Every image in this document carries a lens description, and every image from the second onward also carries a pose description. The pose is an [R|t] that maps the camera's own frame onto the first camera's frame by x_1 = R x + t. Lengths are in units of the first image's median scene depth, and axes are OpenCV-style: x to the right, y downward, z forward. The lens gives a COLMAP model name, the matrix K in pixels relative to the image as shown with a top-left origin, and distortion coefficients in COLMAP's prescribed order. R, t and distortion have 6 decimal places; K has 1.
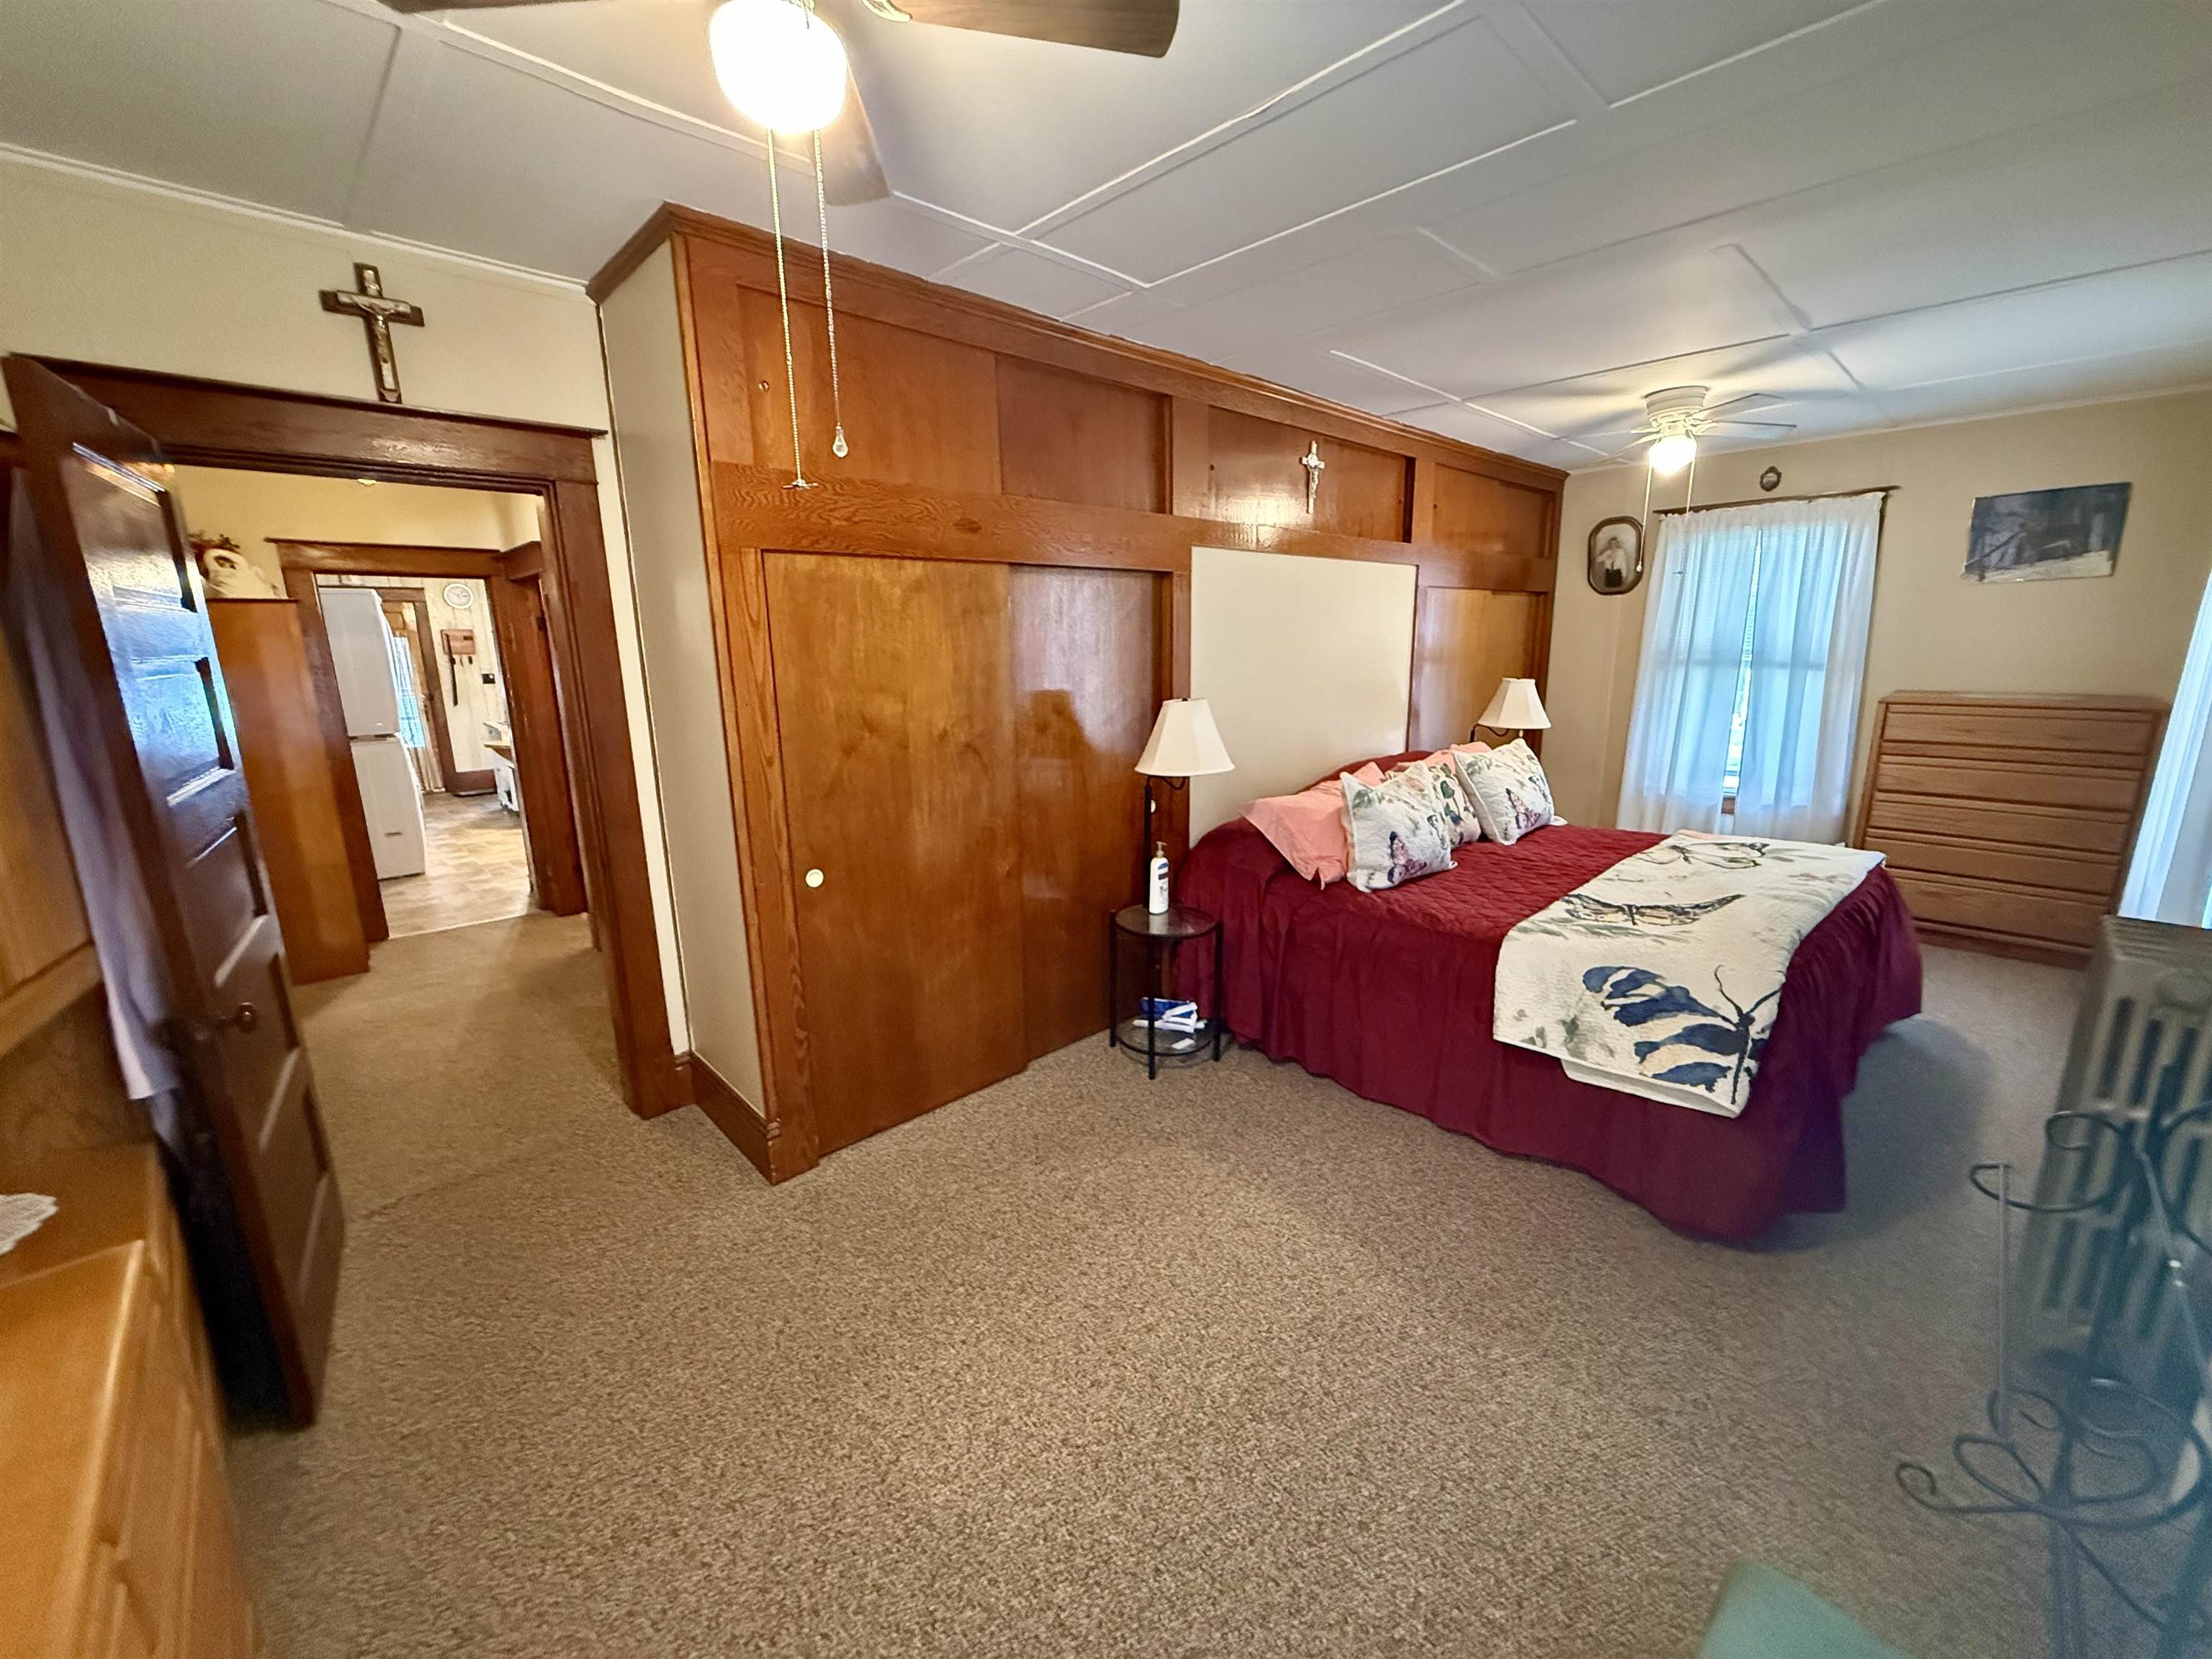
lens RADIAL K [[882.8, 0, 1102.1], [0, 882.8, 831.8], [0, 0, 1]] dist [-0.002020, 0.000864]
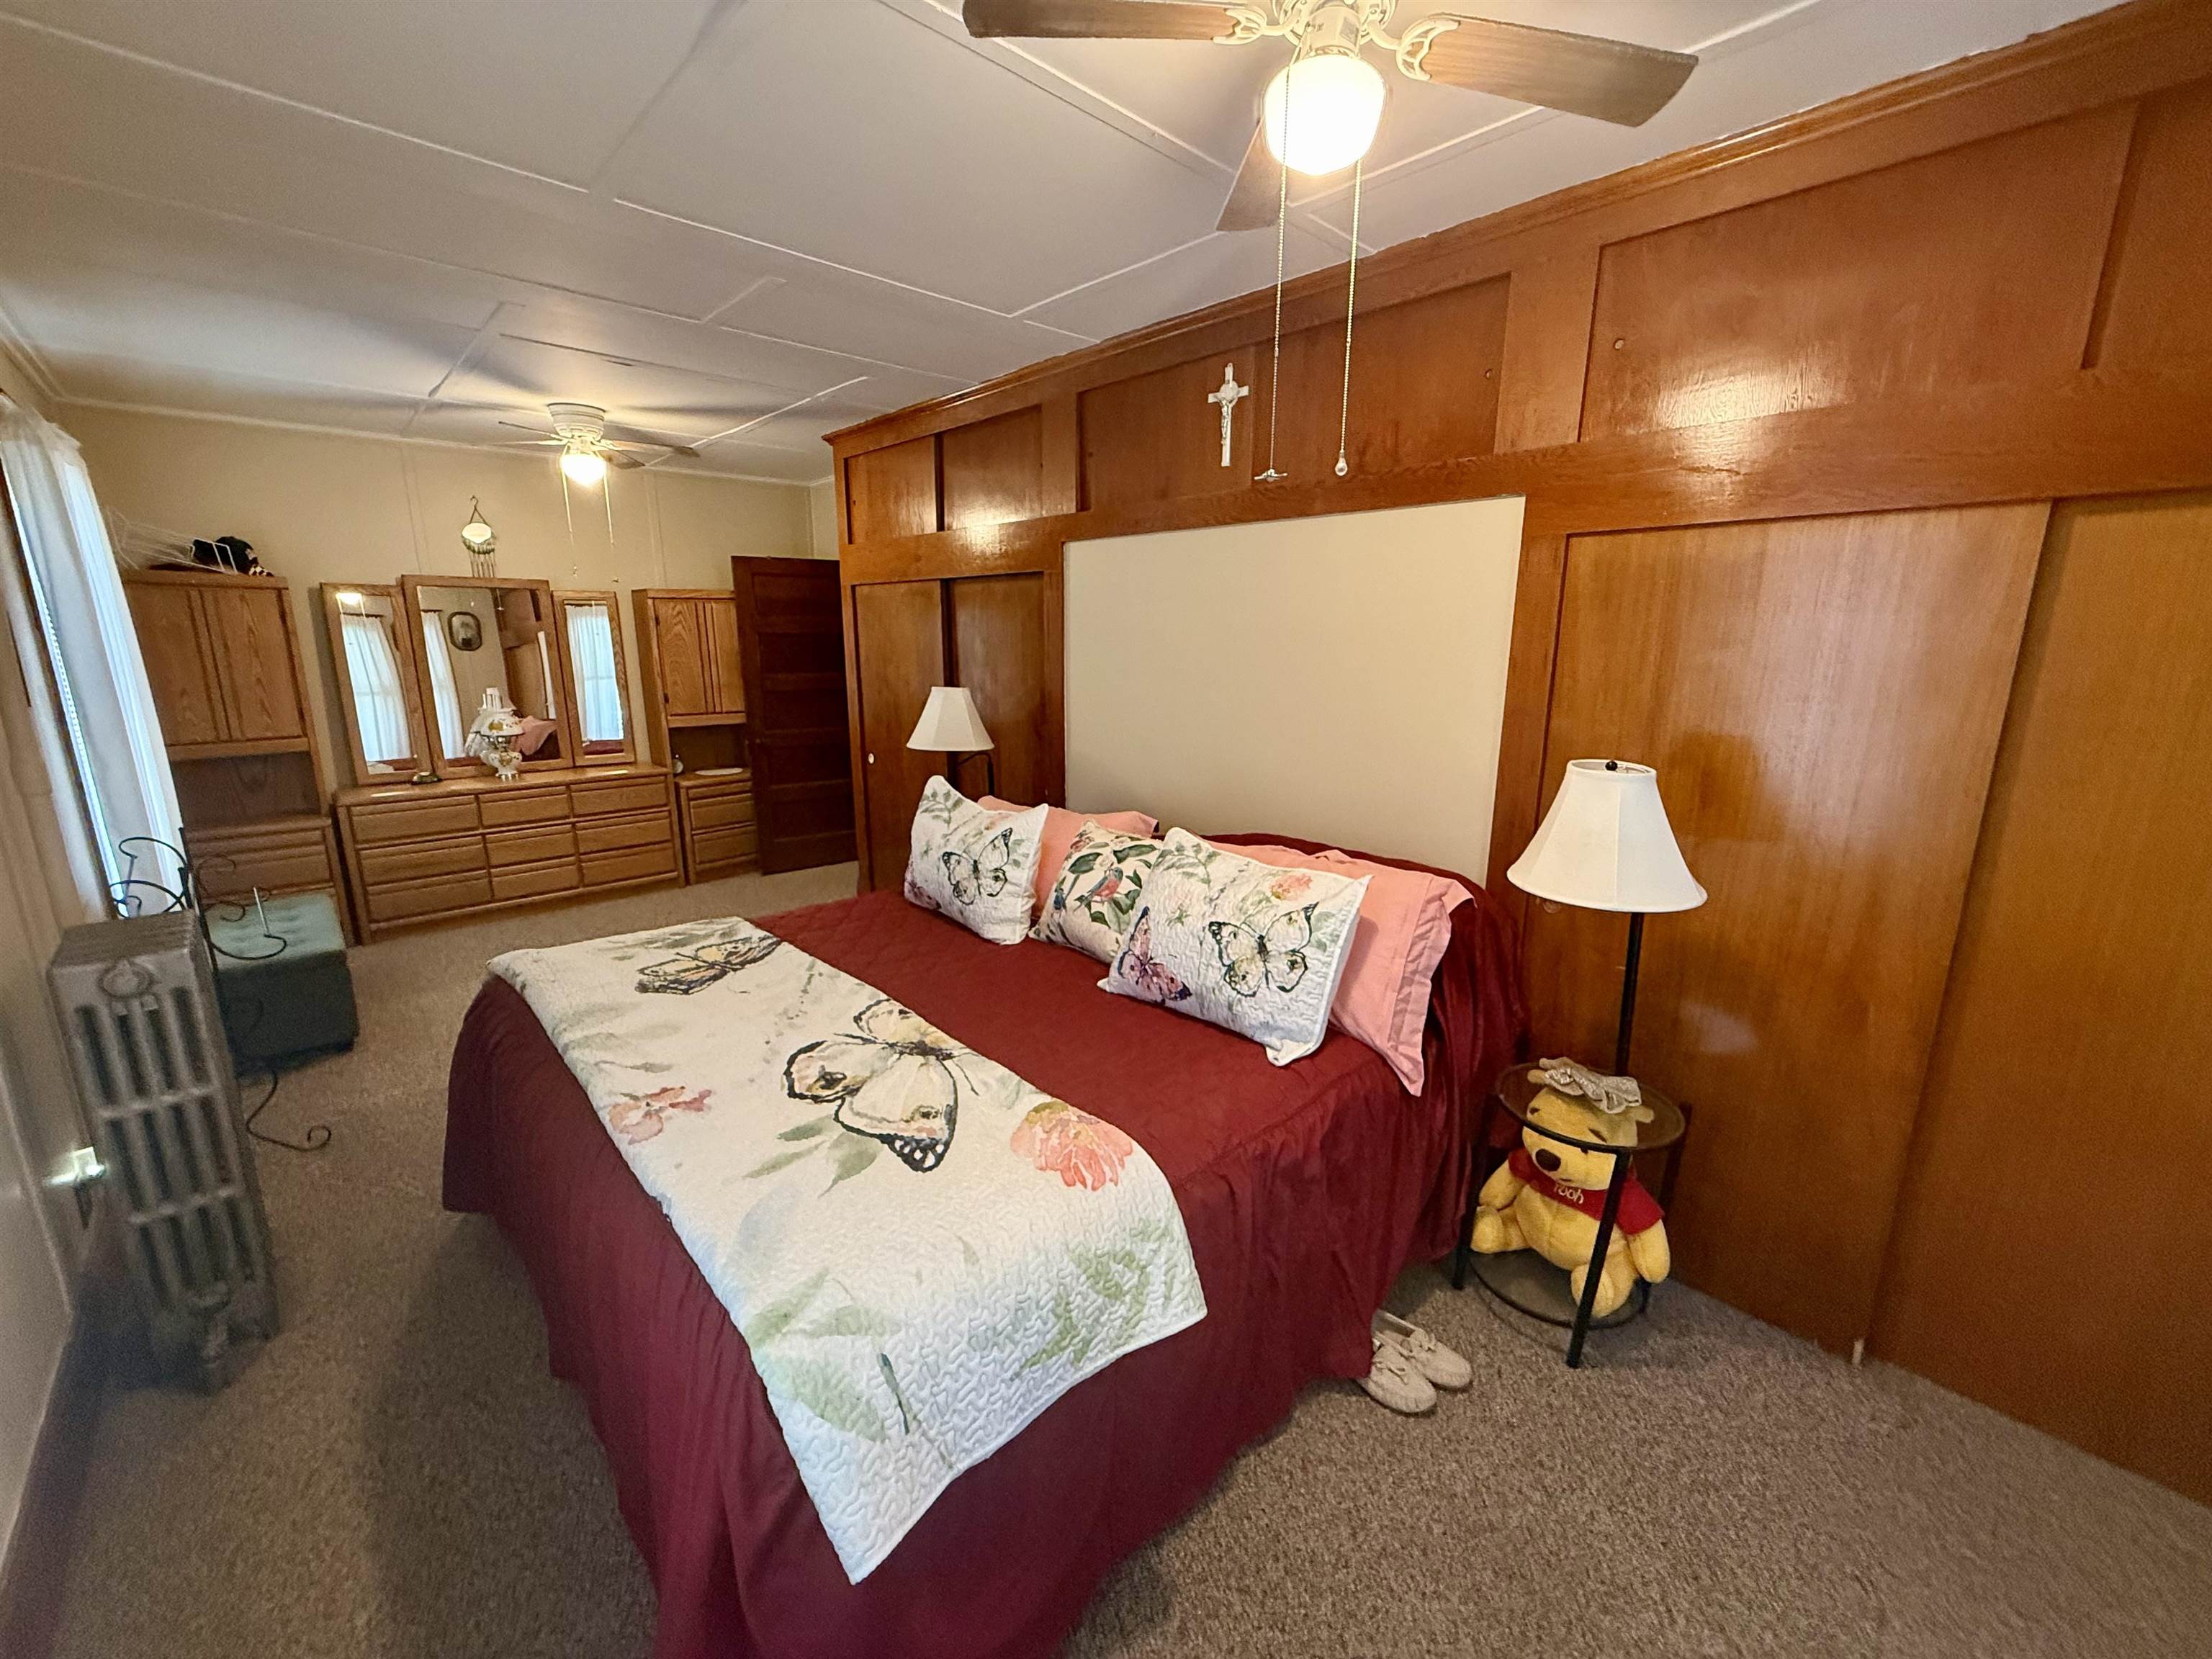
lens RADIAL K [[882.8, 0, 1102.1], [0, 882.8, 831.8], [0, 0, 1]] dist [-0.002020, 0.000864]
pose [[0.000951, 0.237067, -0.971493, 1.380694], [-0.213615, 0.949117, 0.231398, -0.306797], [0.976917, 0.207306, 0.051543, 1.272491]]
